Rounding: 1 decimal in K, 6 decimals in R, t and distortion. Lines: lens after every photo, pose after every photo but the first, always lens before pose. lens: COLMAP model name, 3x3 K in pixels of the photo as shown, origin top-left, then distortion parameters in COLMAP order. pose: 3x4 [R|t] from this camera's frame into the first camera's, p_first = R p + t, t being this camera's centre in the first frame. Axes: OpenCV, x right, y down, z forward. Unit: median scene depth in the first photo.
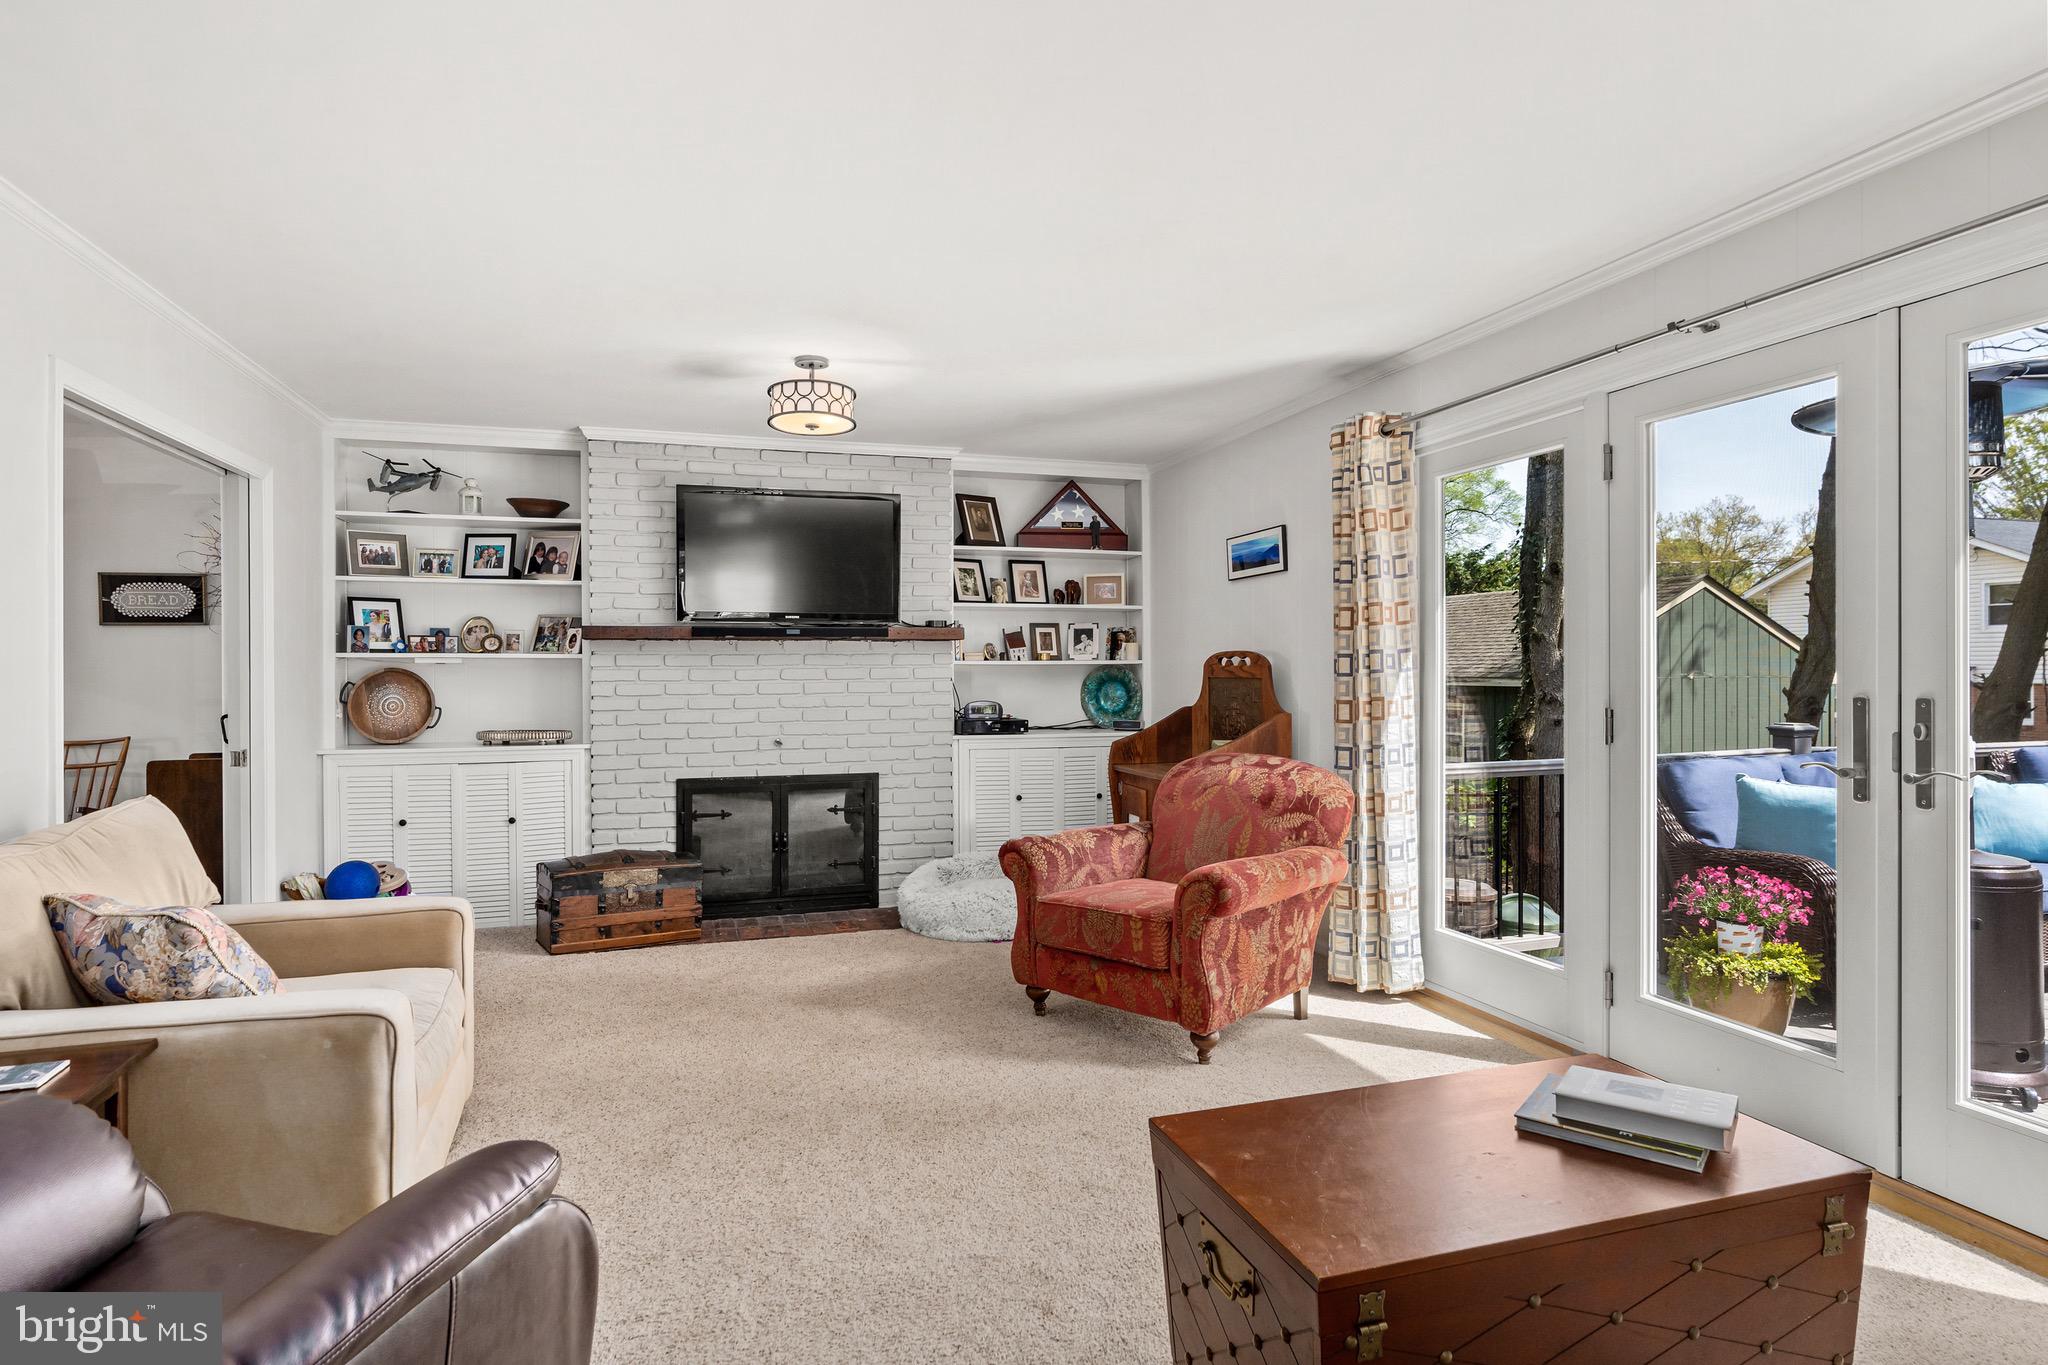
lens RADIAL K [[1104.4, 0, 1017.9], [0, 1104.4, 673.2], [0, 0, 1]] dist [-0.000280, 0.000693]
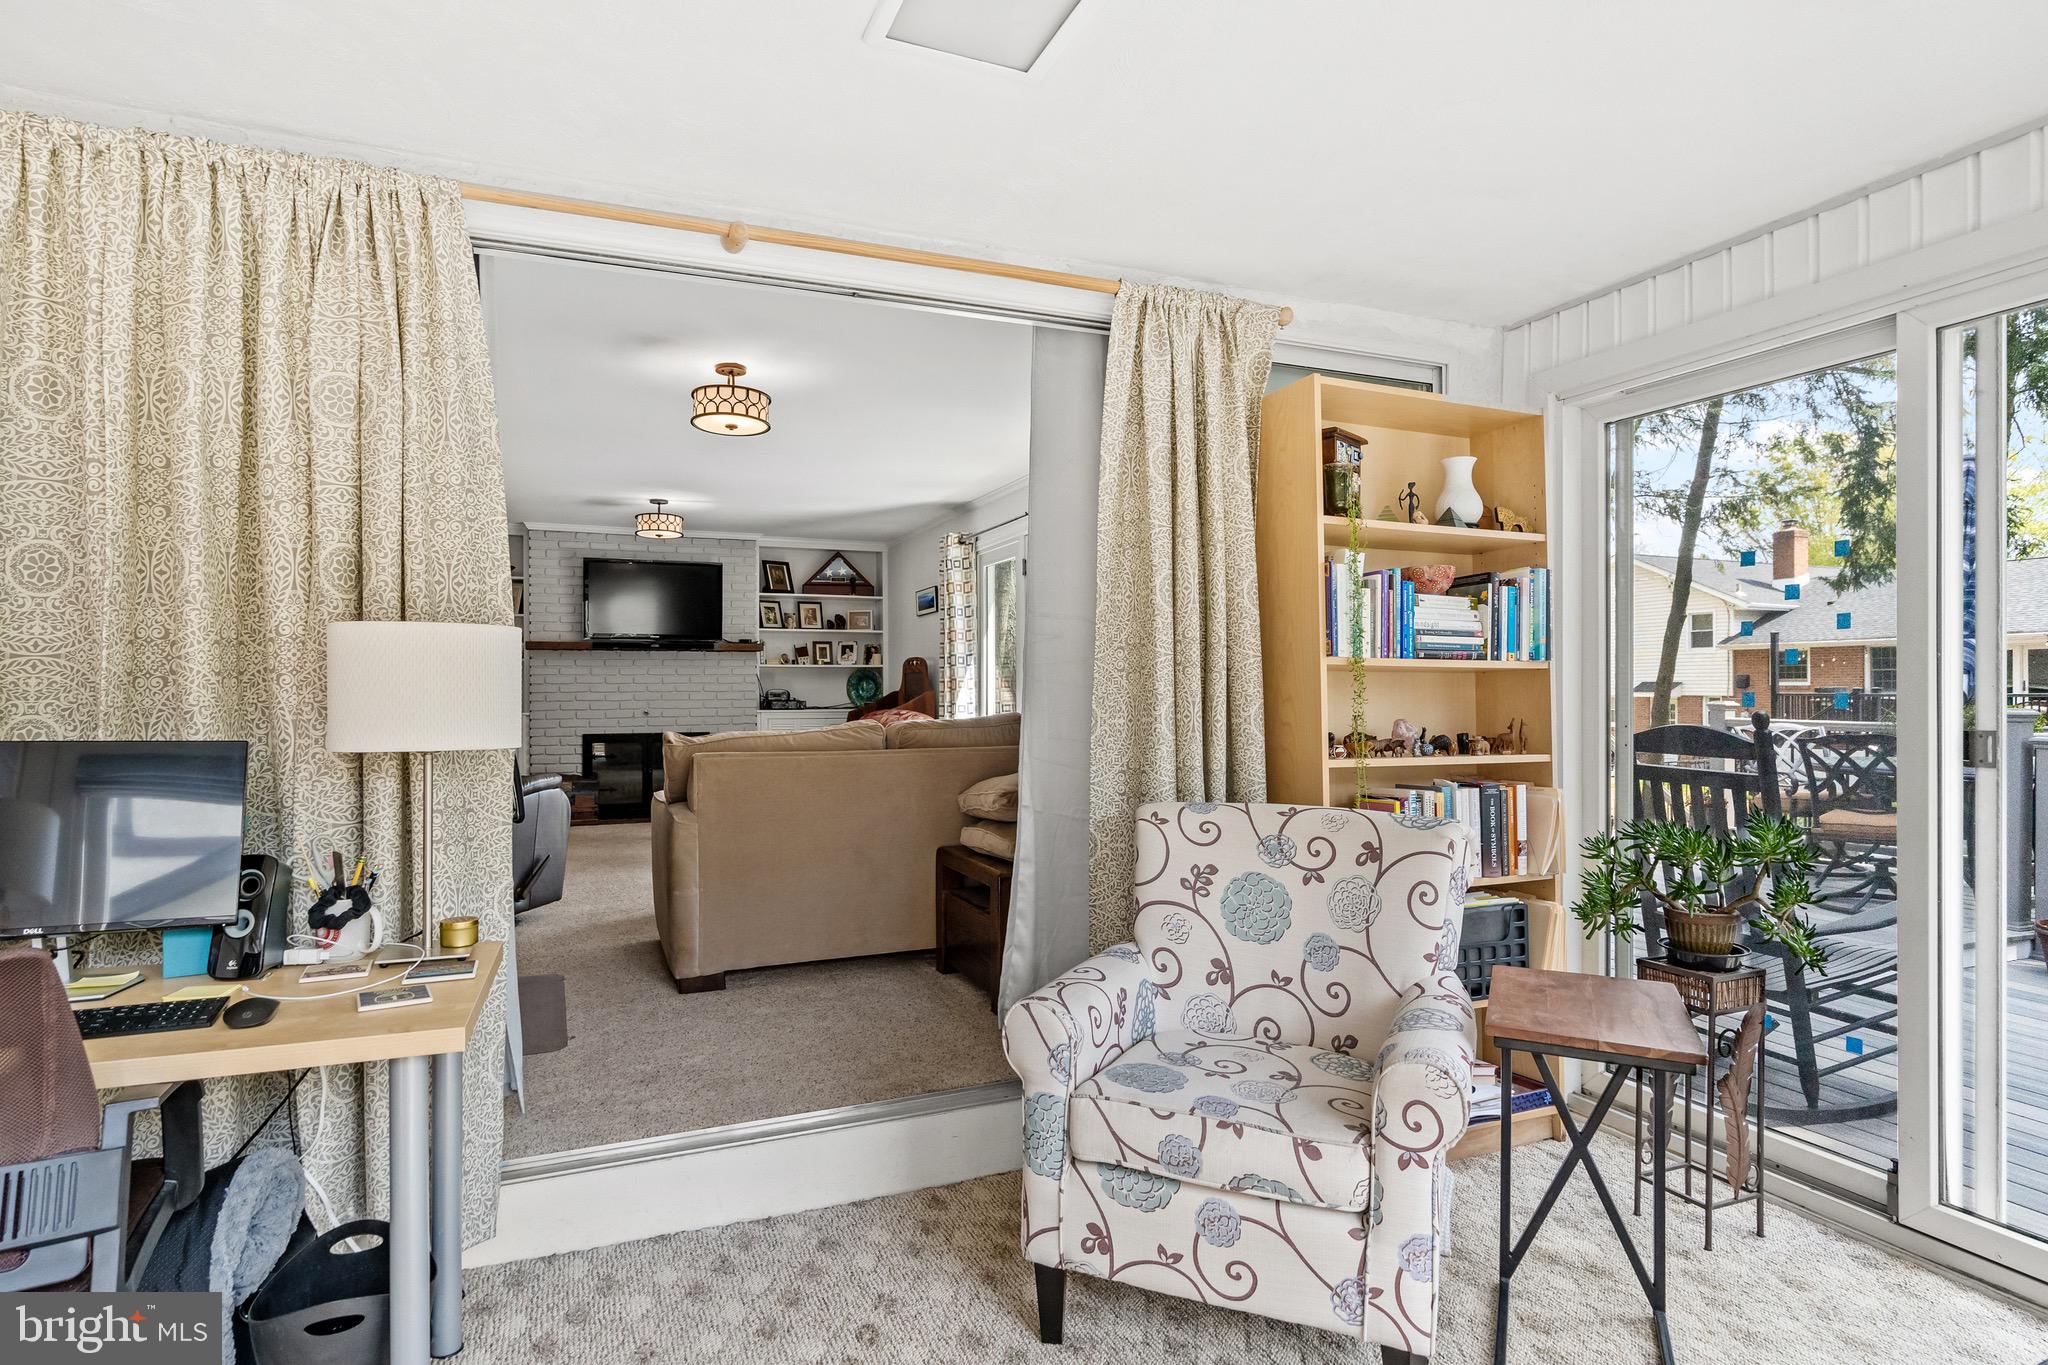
lens RADIAL K [[1104.4, 0, 1020.1], [0, 1104.4, 688.0], [0, 0, 1]] dist [-0.000280, 0.000693]
pose [[0.997051, 0.000543, 0.076739, 0.221999], [-0.000167, 0.999988, -0.004906, 0.035234], [-0.076741, 0.004878, 0.997039, -0.716141]]
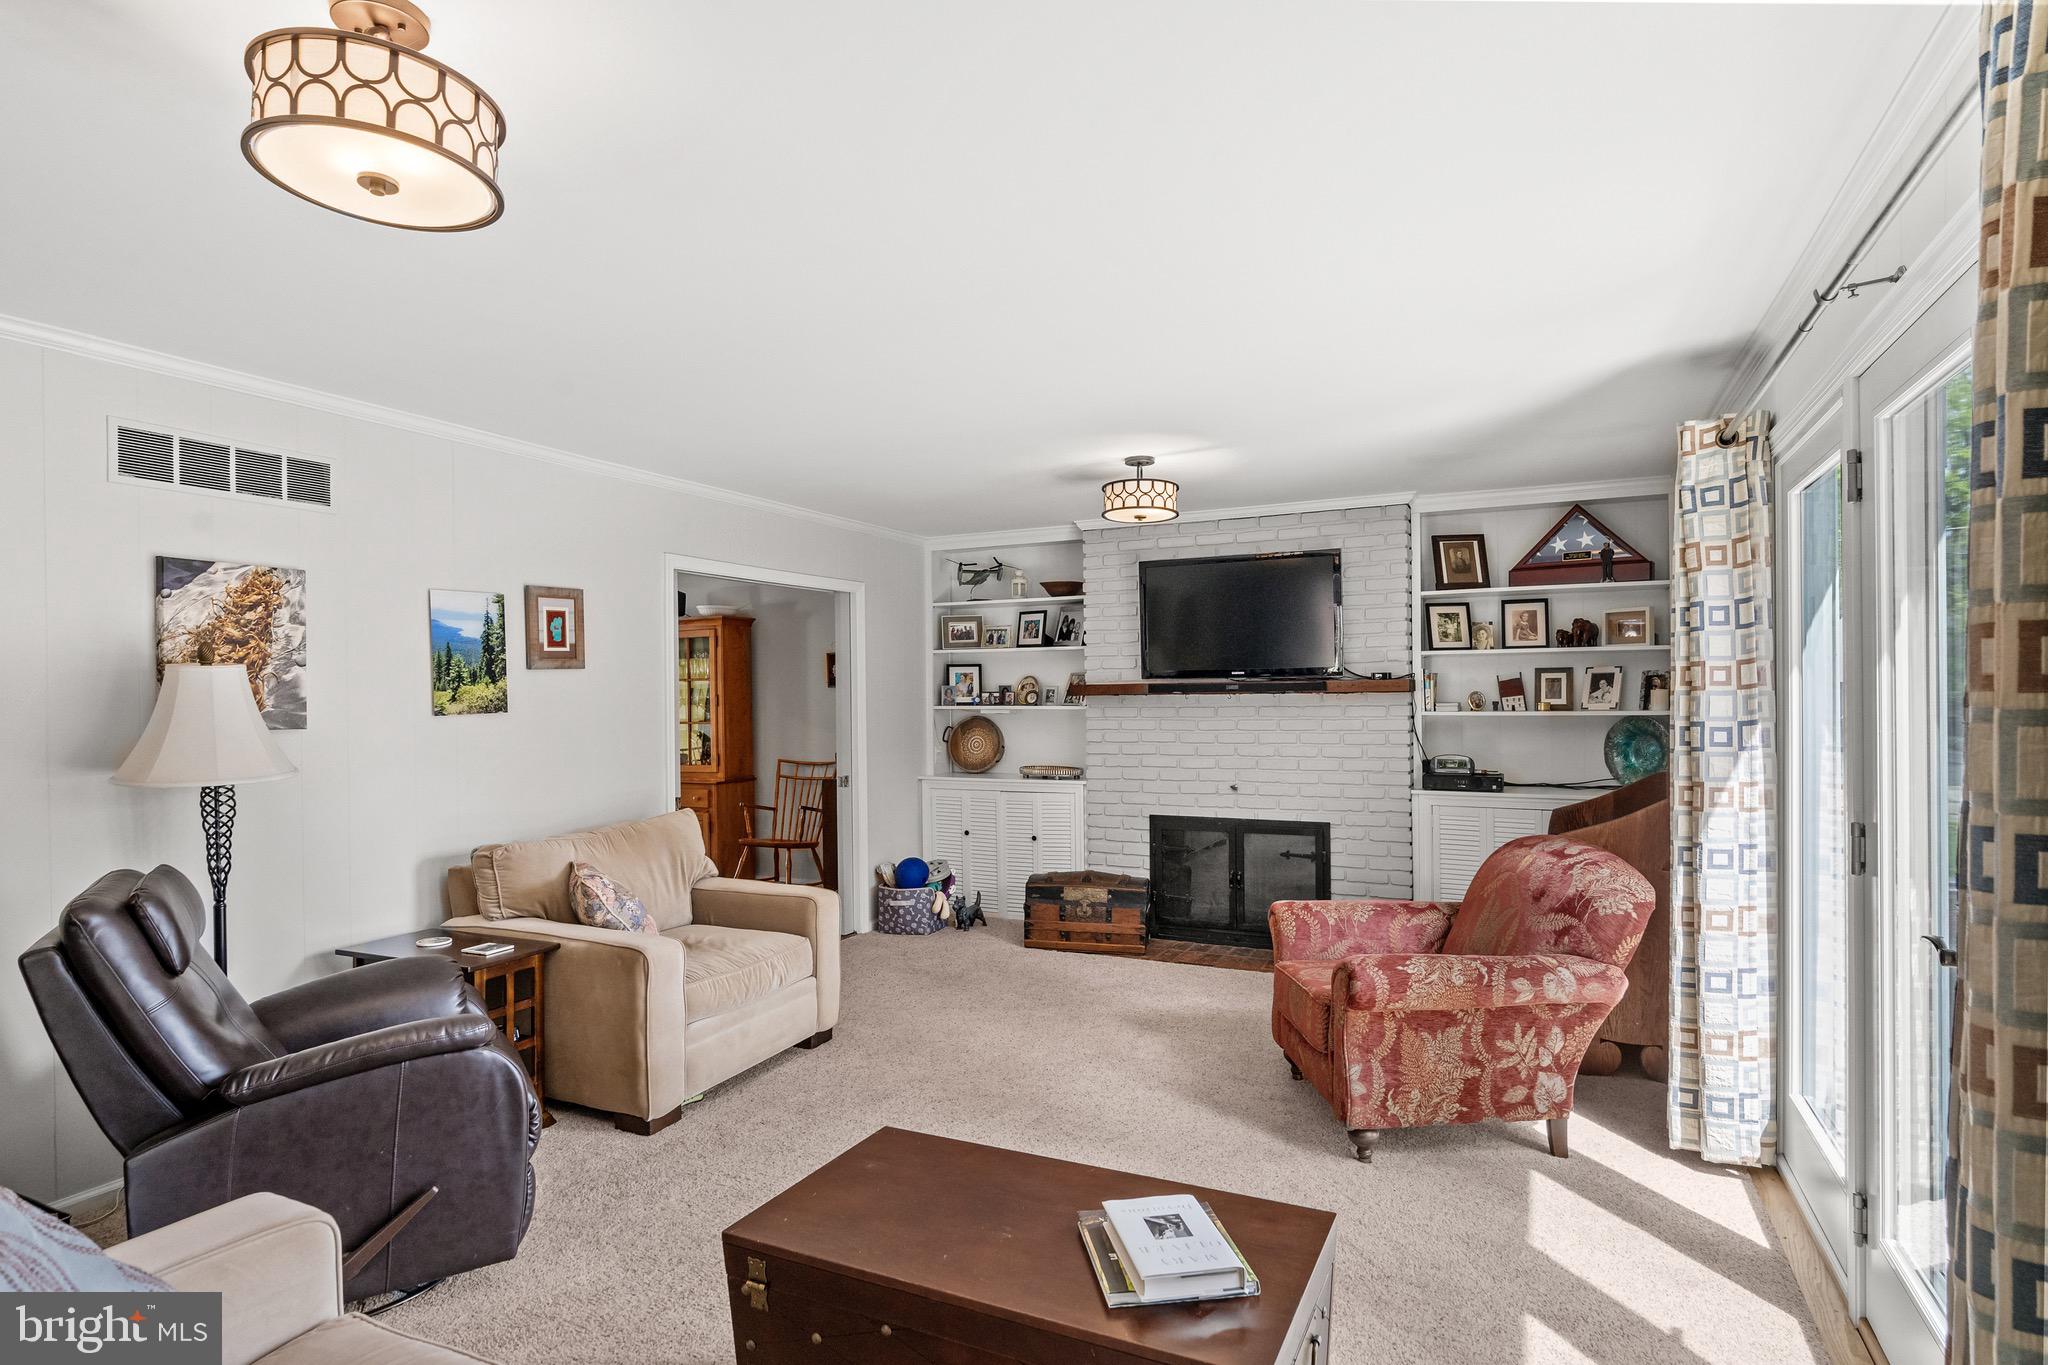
lens RADIAL K [[1104.4, 0, 1006.4], [0, 1104.4, 699.4], [0, 0, 1]] dist [-0.000280, 0.000693]
pose [[0.715195, 0.000974, -0.698924, 0.396668], [0.005628, 0.999959, 0.007153, -0.034640], [0.698902, -0.009049, 0.715160, 0.069119]]
